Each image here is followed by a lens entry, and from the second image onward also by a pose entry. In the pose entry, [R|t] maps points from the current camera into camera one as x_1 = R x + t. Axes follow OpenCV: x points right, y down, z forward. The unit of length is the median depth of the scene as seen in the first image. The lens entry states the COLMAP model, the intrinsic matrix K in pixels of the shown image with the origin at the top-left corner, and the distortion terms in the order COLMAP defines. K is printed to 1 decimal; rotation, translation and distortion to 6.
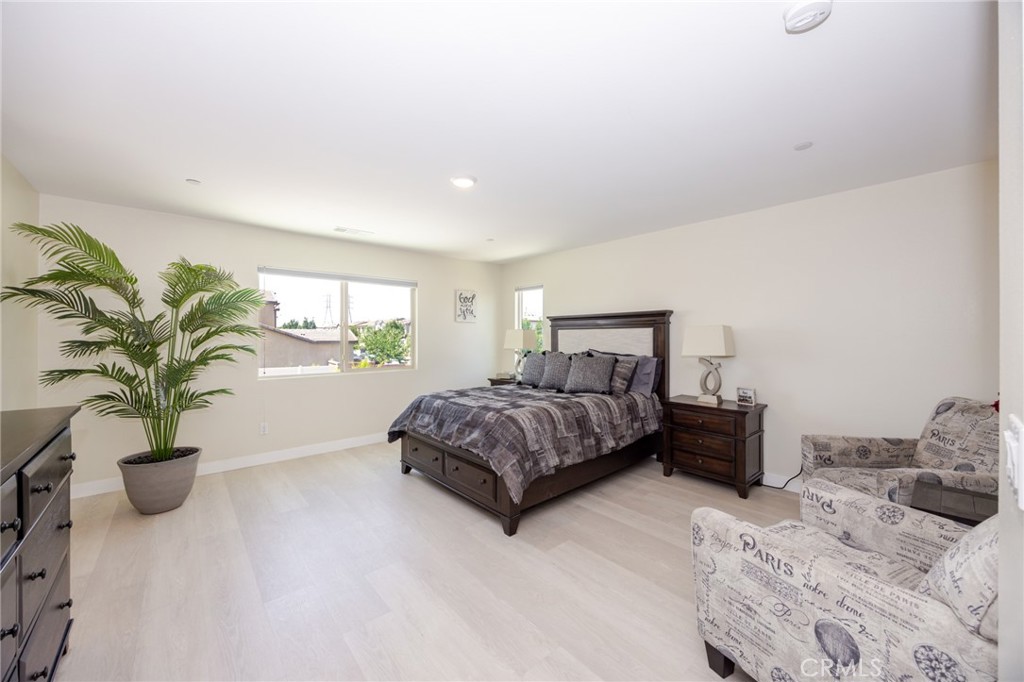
lens RADIAL K [[389.9, 0, 512.1], [0, 389.9, 337.4], [0, 0, 1]] dist [-0.000924, -0.000140]
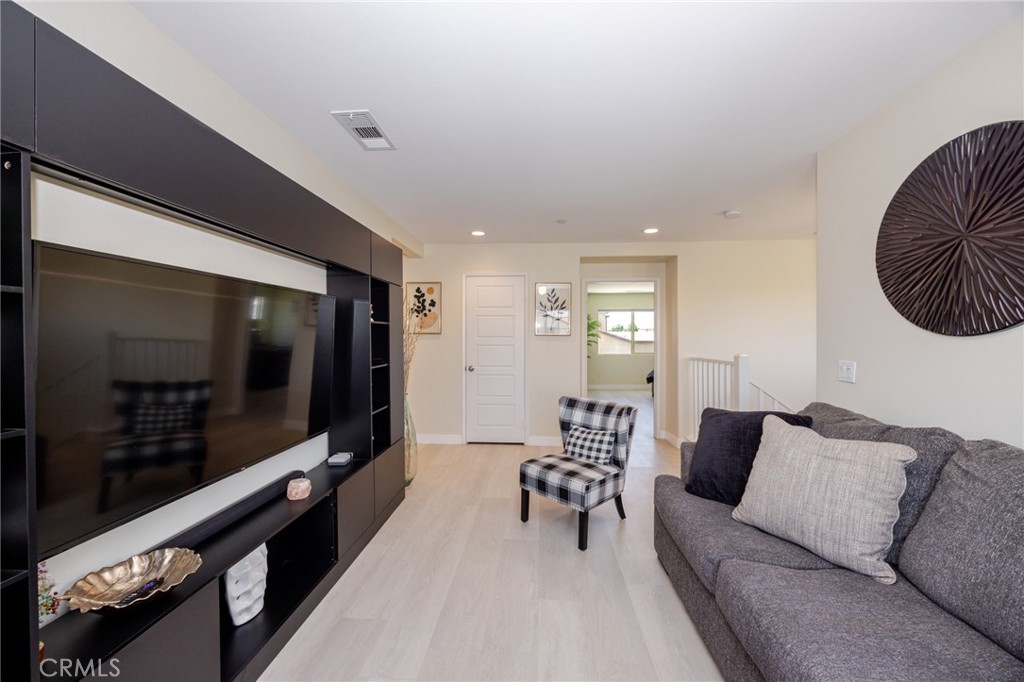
lens RADIAL K [[389.9, 0, 512.1], [0, 389.9, 337.4], [0, 0, 1]] dist [-0.000924, -0.000140]
pose [[0.707616, -0.000506, -0.706597, 0.117348], [-0.001334, 0.999997, -0.002051, 0.000399], [0.706596, 0.002394, 0.707614, -0.188548]]
